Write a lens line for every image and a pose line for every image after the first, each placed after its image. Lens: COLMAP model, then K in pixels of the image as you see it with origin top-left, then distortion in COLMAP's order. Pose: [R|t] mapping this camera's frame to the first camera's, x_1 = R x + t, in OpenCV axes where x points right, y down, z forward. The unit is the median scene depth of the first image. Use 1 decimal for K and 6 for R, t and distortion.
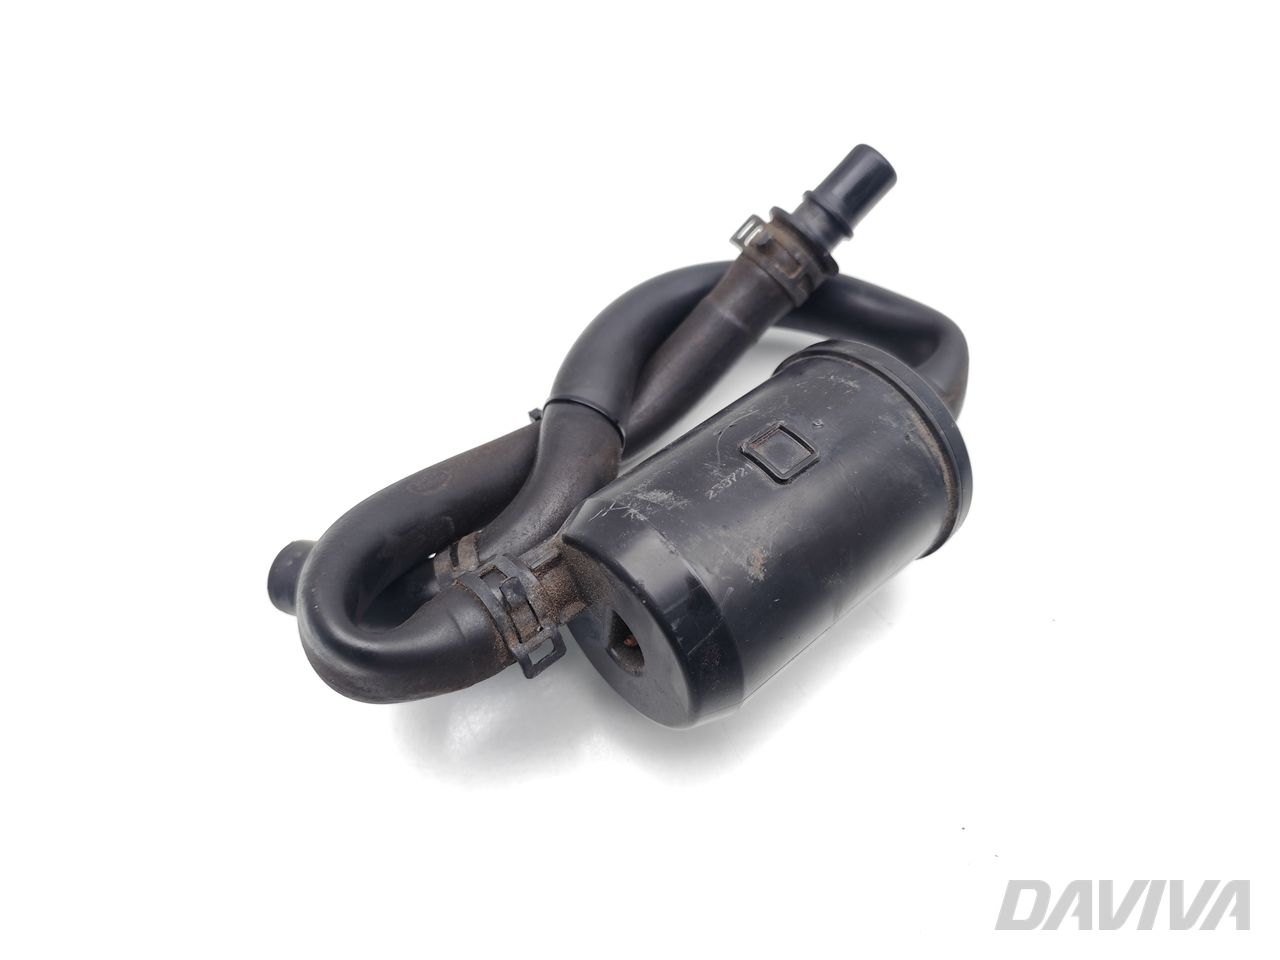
lens RADIAL K [[859.8, 0, 639.9], [0, 859.8, 482.0], [0, 0, 1]] dist [-0.003010, -0.000594]
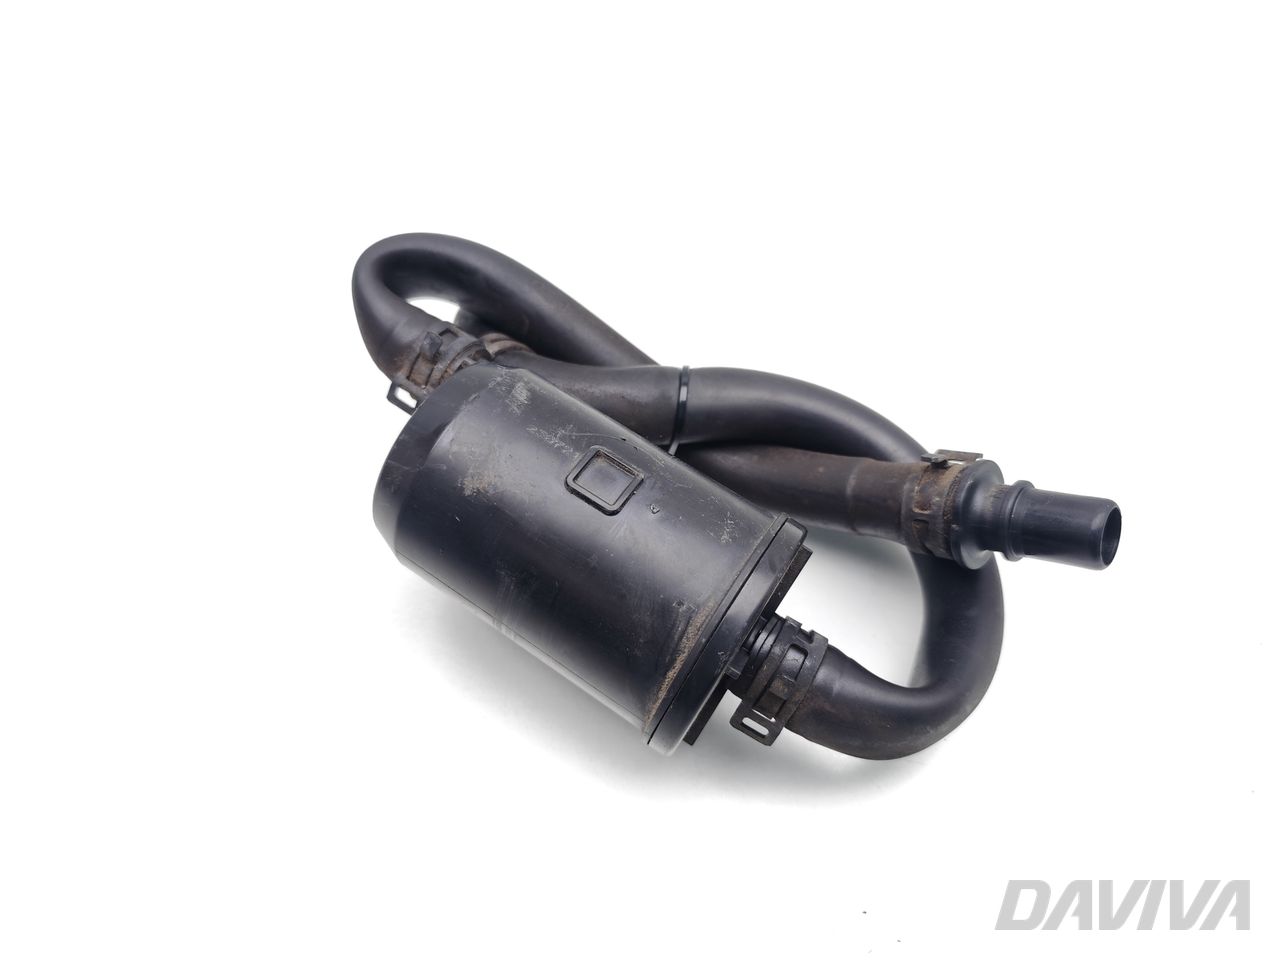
lens RADIAL K [[859.8, 0, 640.1], [0, 859.8, 476.0], [0, 0, 1]] dist [-0.003010, -0.000594]
pose [[0.303132, 0.799995, -0.517802, 0.701595], [-0.837323, 0.483026, 0.256079, -0.332875], [0.454974, 0.355941, 0.816275, 0.204830]]
